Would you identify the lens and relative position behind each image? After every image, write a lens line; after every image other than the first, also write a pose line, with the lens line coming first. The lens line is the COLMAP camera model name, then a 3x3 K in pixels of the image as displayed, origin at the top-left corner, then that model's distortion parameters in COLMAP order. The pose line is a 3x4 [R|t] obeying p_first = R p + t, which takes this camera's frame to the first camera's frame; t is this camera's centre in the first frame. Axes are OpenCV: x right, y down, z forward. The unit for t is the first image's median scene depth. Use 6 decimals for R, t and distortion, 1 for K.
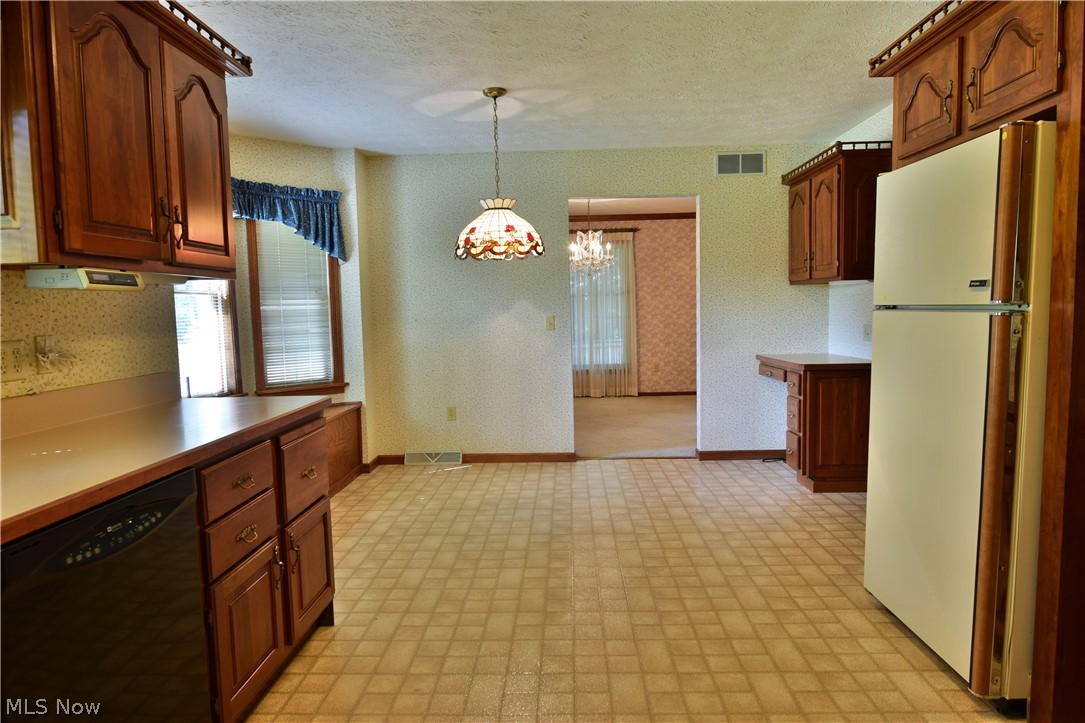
lens RADIAL K [[662.4, 0, 546.1], [0, 662.4, 363.3], [0, 0, 1]] dist [-0.011423, -0.005640]
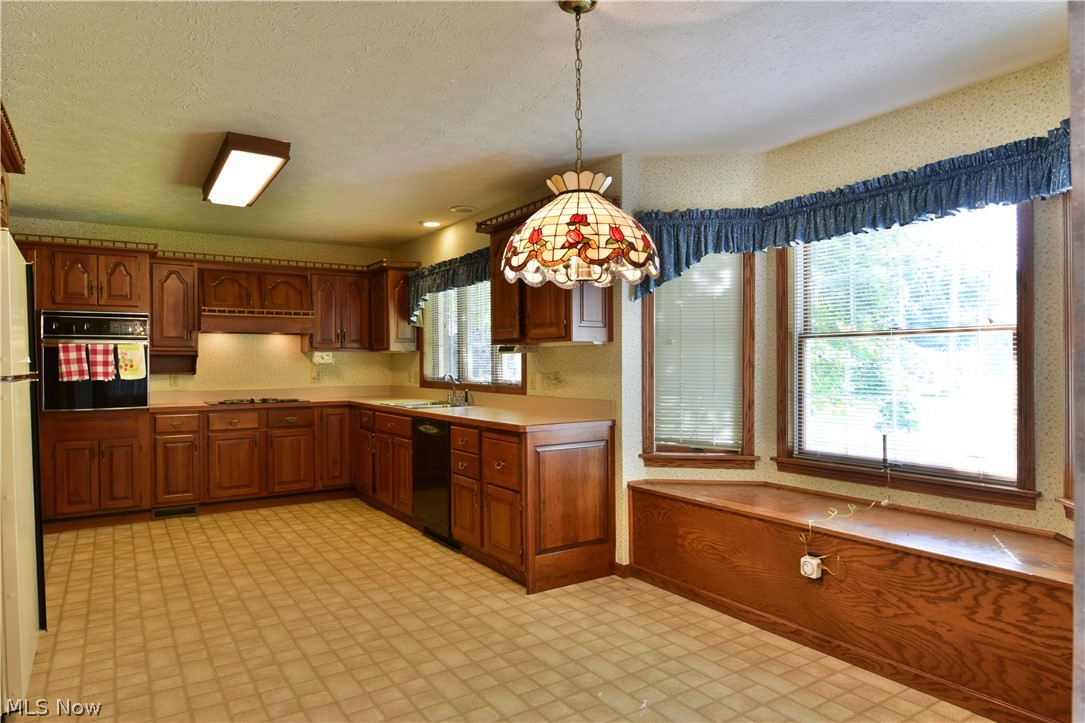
lens RADIAL K [[662.4, 0, 546.1], [0, 662.4, 363.3], [0, 0, 1]] dist [-0.011423, -0.005640]
pose [[-0.816907, 0.028814, -0.576049, 0.290065], [-0.021495, 0.996537, 0.080329, -0.130607], [0.576368, 0.078003, -0.813459, 1.458145]]
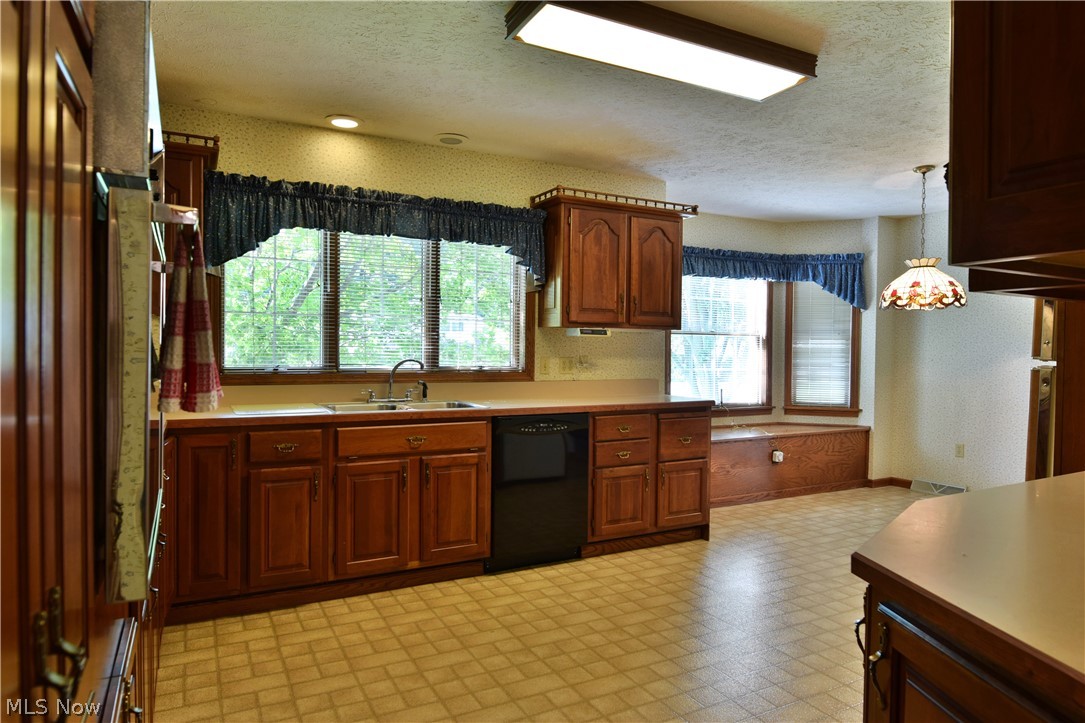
lens RADIAL K [[662.4, 0, 546.1], [0, 662.4, 363.3], [0, 0, 1]] dist [-0.011423, -0.005640]
pose [[0.496735, 0.048663, -0.866537, 0.608767], [-0.093331, 0.995632, 0.002411, -0.004780], [0.862869, 0.079678, 0.499107, -0.137389]]
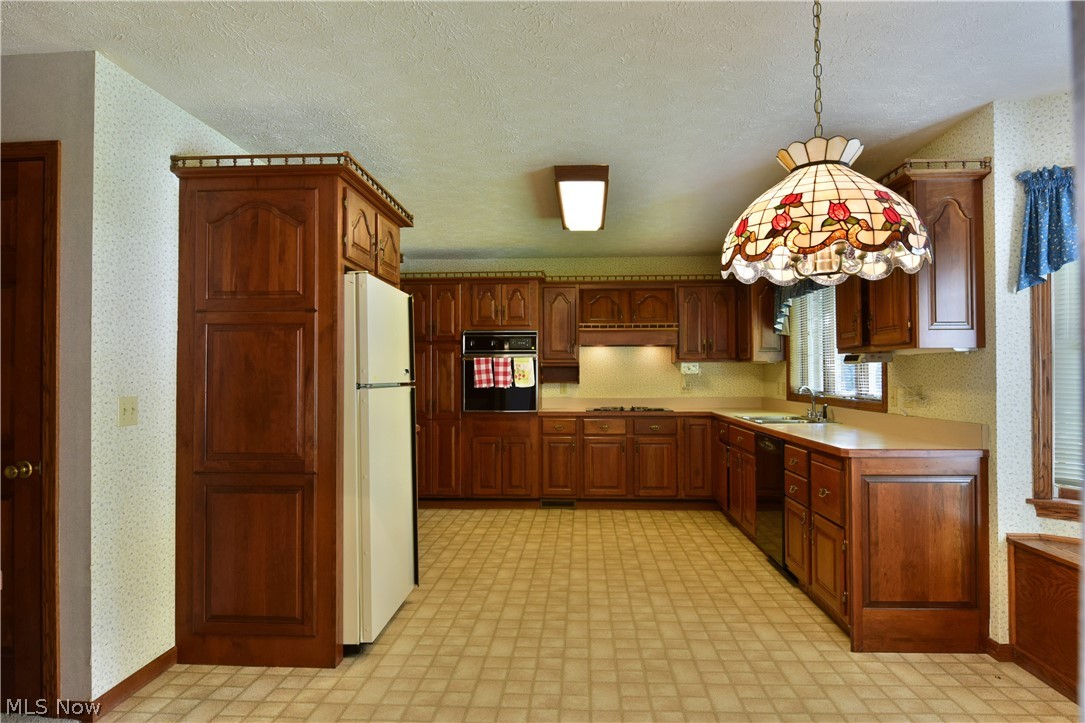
lens RADIAL K [[662.4, 0, 546.1], [0, 662.4, 363.3], [0, 0, 1]] dist [-0.011423, -0.005640]
pose [[-0.999397, 0.026516, 0.022399, 0.115246], [0.027893, 0.997589, 0.063554, -0.129355], [-0.020660, 0.064141, -0.997727, 1.471767]]
